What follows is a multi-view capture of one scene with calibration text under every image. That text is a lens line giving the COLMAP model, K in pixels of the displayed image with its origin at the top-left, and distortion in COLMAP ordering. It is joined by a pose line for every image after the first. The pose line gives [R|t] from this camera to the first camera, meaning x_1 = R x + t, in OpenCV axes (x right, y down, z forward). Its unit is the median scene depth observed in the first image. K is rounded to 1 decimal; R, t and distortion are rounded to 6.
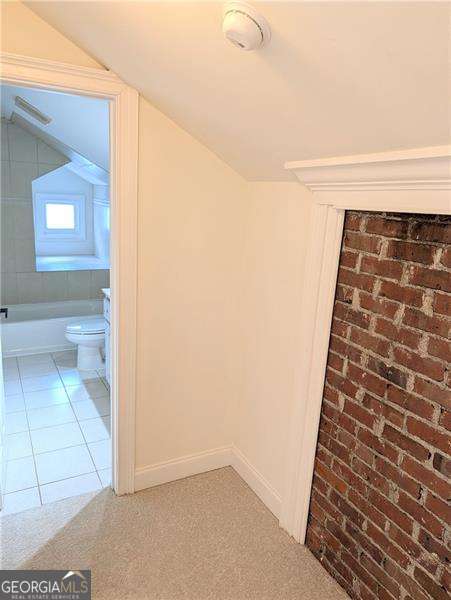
lens RADIAL K [[434.6, 0, 227.4], [0, 434.6, 299.3], [0, 0, 1]] dist [0.006260, -0.004294]
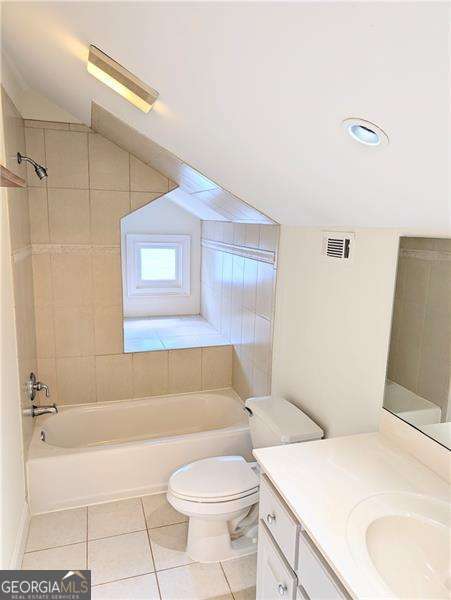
lens RADIAL K [[434.6, 0, 224.9], [0, 434.6, 300.2], [0, 0, 1]] dist [0.006260, -0.004294]
pose [[0.980822, 0.001099, -0.194905, -0.136918], [-0.013968, 0.997809, -0.064665, -0.088601], [0.194407, 0.066147, 0.978688, 0.323507]]
